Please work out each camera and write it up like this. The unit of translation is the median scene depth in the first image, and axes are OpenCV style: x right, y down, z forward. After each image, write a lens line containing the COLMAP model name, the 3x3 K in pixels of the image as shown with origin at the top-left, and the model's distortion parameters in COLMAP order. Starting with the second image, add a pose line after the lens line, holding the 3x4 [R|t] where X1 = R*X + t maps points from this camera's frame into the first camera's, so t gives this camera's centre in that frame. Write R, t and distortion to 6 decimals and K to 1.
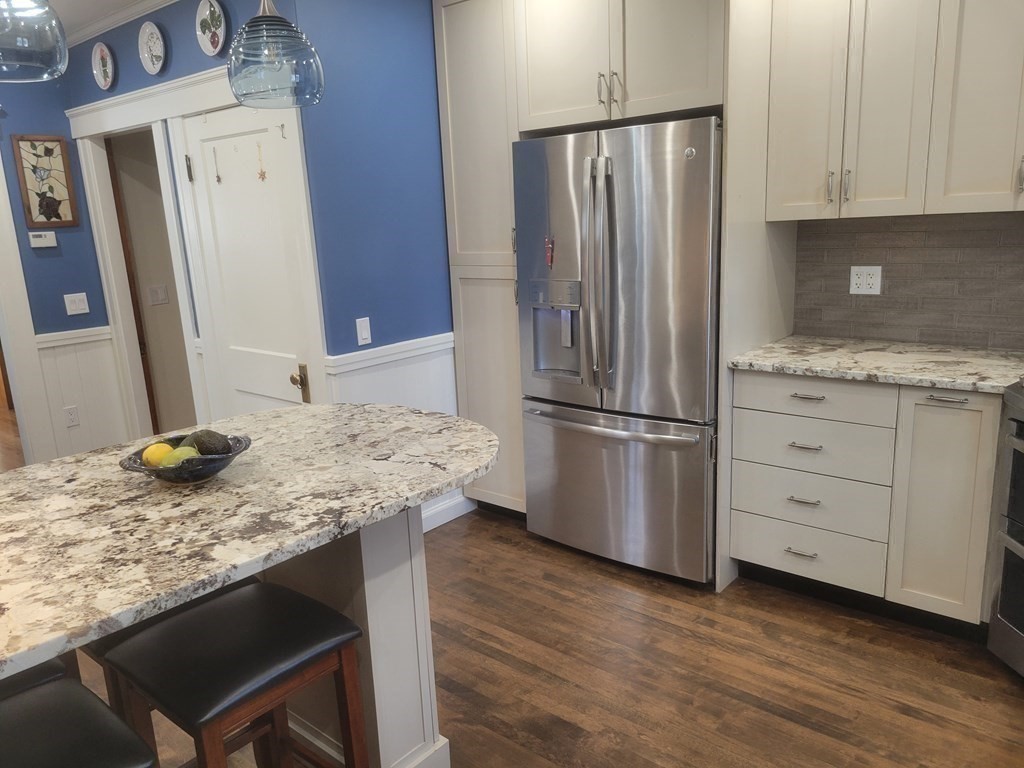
lens RADIAL K [[764.4, 0, 508.8], [0, 764.4, 396.5], [0, 0, 1]] dist [0.054052, -0.037057]
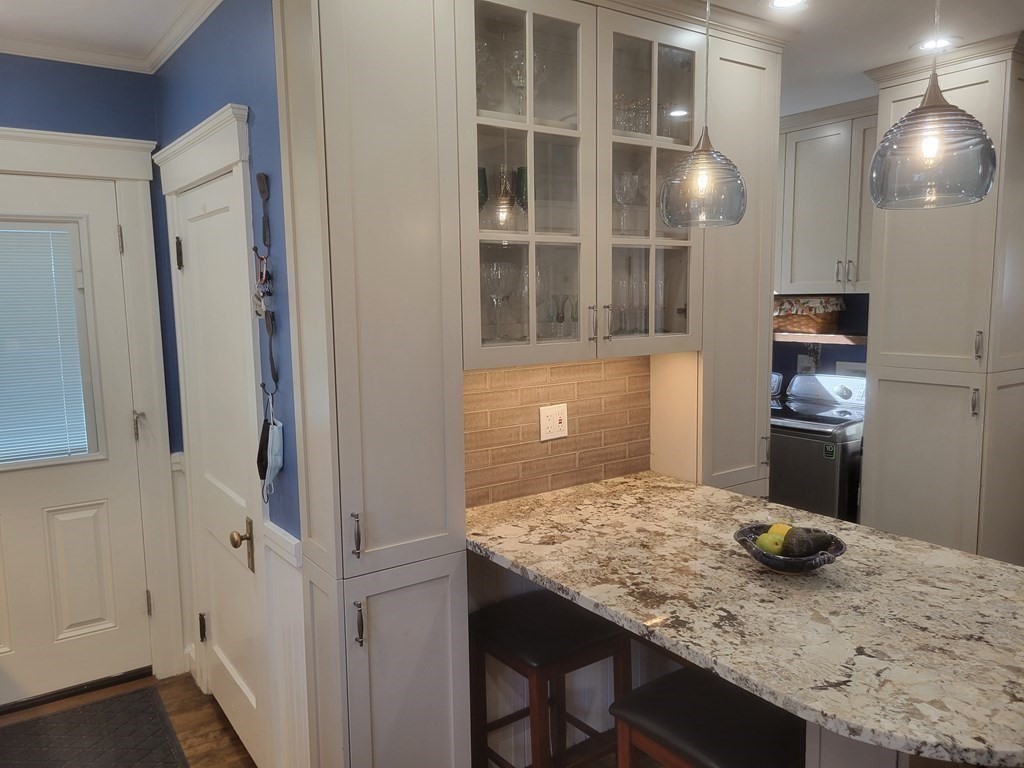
lens RADIAL K [[764.4, 0, 507.6], [0, 764.4, 386.1], [0, 0, 1]] dist [0.054052, -0.037057]
pose [[-0.251209, 0.165354, -0.953704, 0.645667], [-0.197635, 0.955780, 0.217771, -0.283091], [0.947541, 0.243191, -0.207421, 0.786474]]
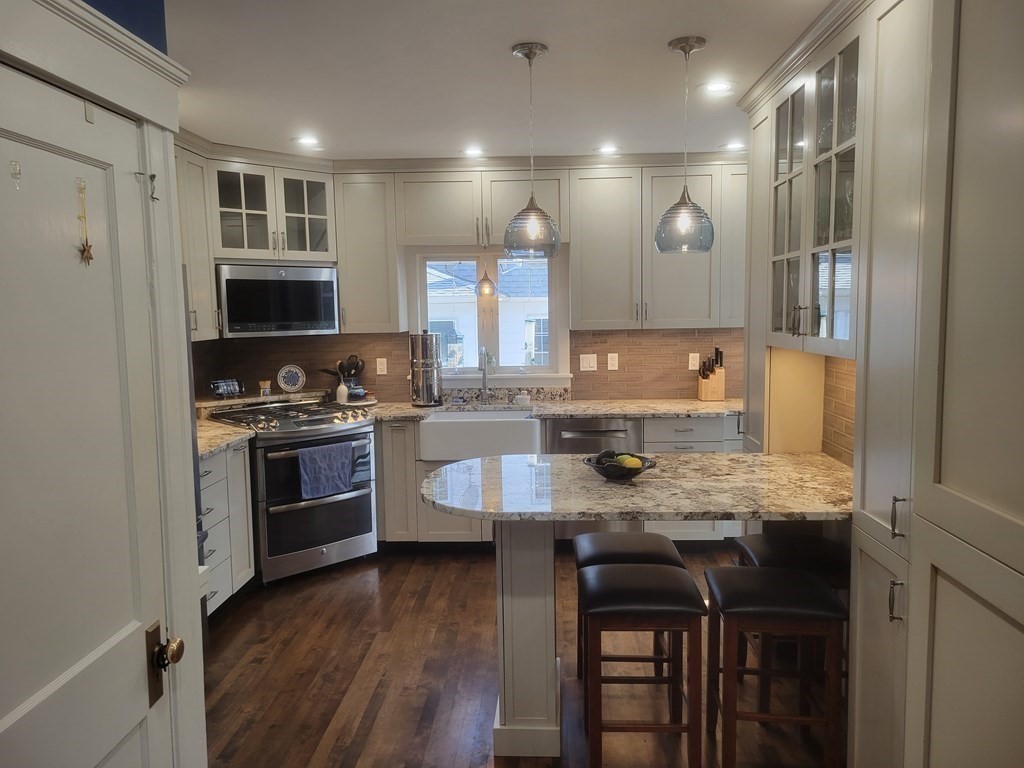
lens RADIAL K [[764.4, 0, 519.9], [0, 764.4, 380.1], [0, 0, 1]] dist [0.054052, -0.037057]
pose [[-0.615001, -0.020058, 0.788271, -1.539753], [0.224890, 0.953695, 0.199724, -0.459205], [-0.755777, 0.300105, -0.582013, 2.018758]]
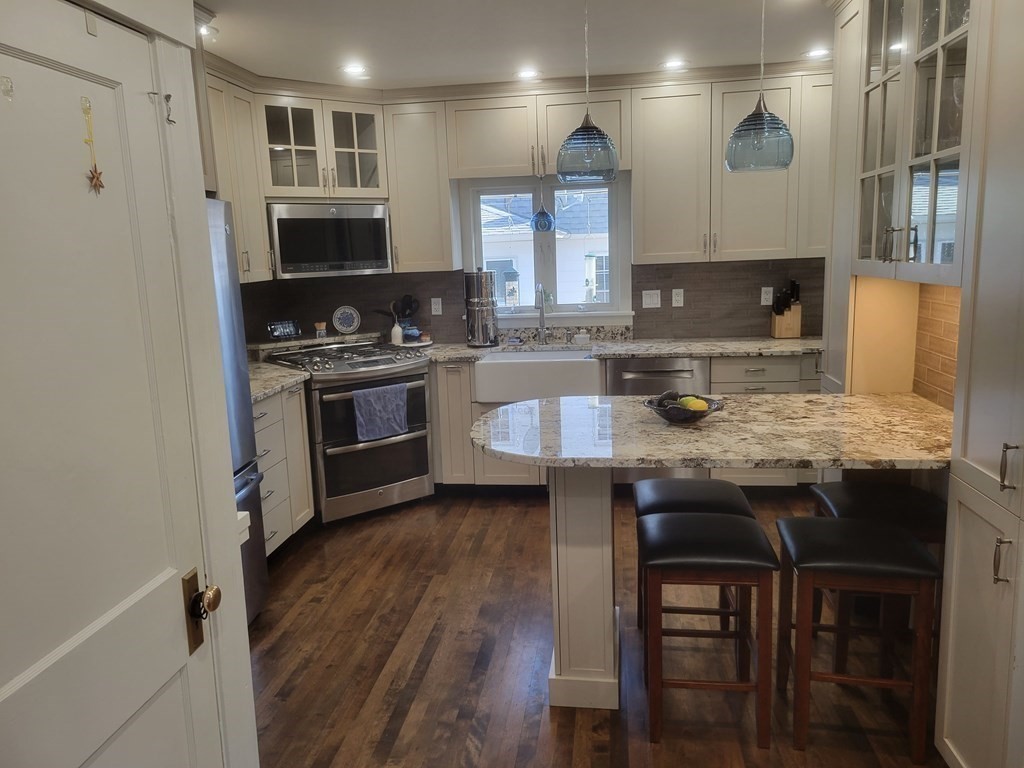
lens RADIAL K [[764.4, 0, 508.4], [0, 764.4, 379.0], [0, 0, 1]] dist [0.054052, -0.037057]
pose [[-0.535162, -0.076673, 0.841263, -1.471102], [0.254596, 0.934927, 0.247168, -0.426799], [-0.805470, 0.346457, -0.480817, 1.947893]]
